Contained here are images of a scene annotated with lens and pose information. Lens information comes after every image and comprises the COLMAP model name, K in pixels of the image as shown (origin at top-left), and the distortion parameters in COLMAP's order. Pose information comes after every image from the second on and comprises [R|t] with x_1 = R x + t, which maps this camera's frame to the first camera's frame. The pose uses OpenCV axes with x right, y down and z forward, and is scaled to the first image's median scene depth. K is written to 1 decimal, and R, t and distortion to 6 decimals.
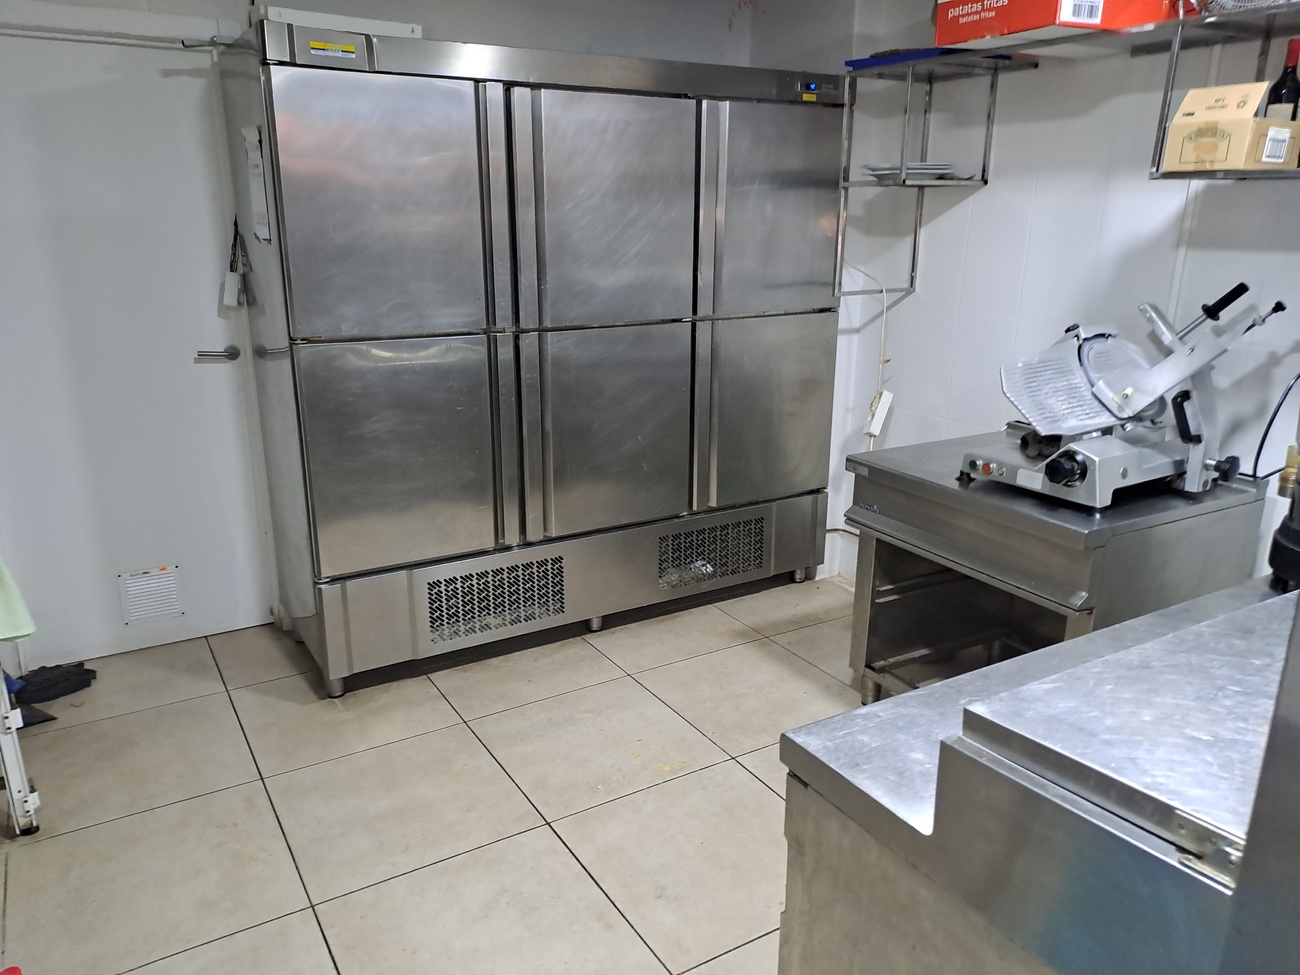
lens RADIAL K [[960.9, 0, 652.2], [0, 960.9, 491.4], [0, 0, 1]] dist [0.062653, -0.042378]
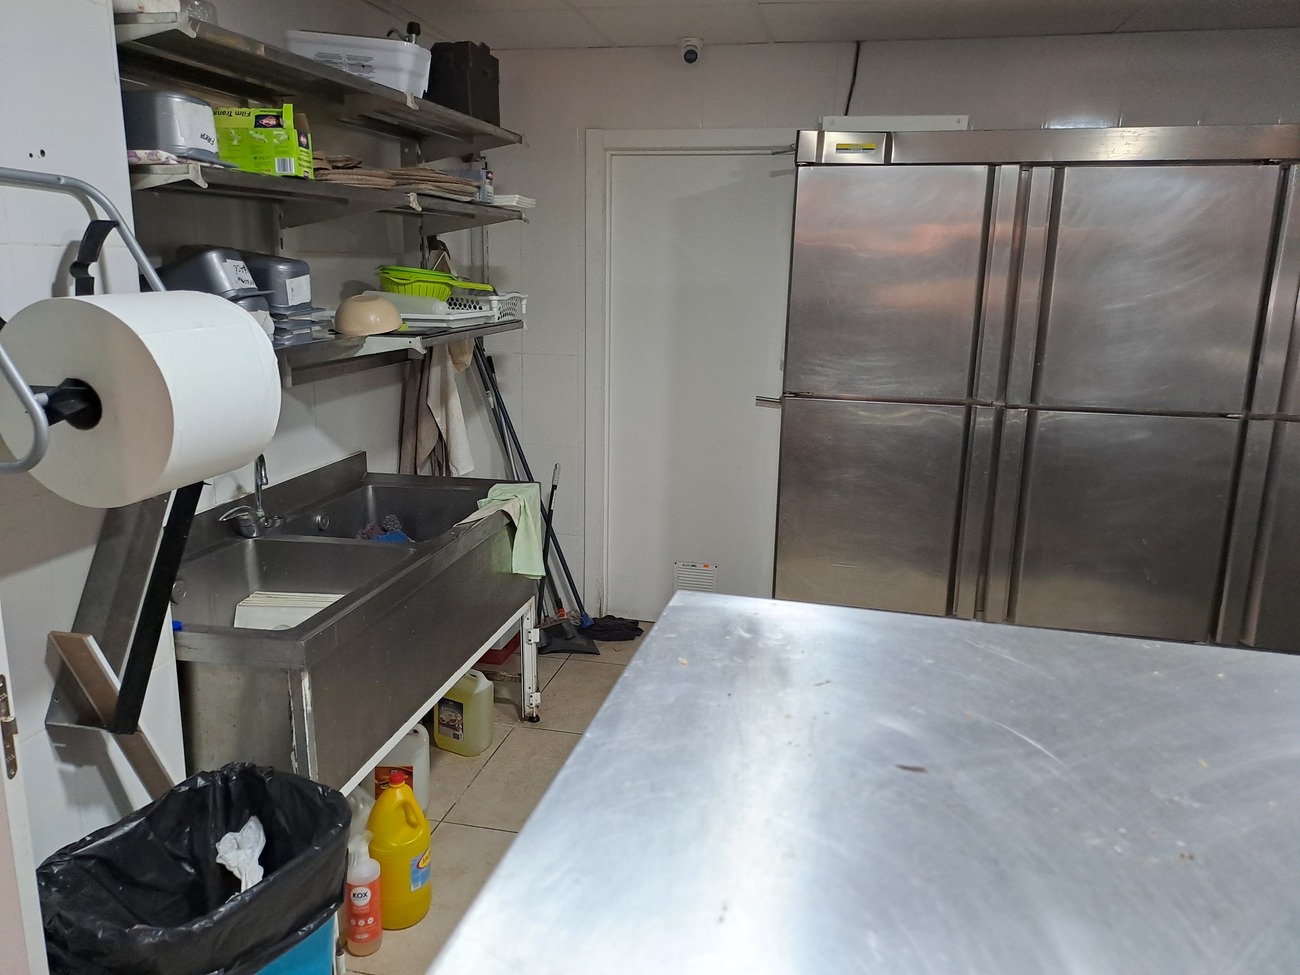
lens RADIAL K [[960.9, 0, 663.4], [0, 960.9, 488.7], [0, 0, 1]] dist [0.062653, -0.042378]
pose [[0.740198, 0.164651, -0.651918, 0.269732], [-0.206972, 0.978272, 0.012077, -0.022636], [0.639742, 0.125989, 0.758193, 0.031073]]
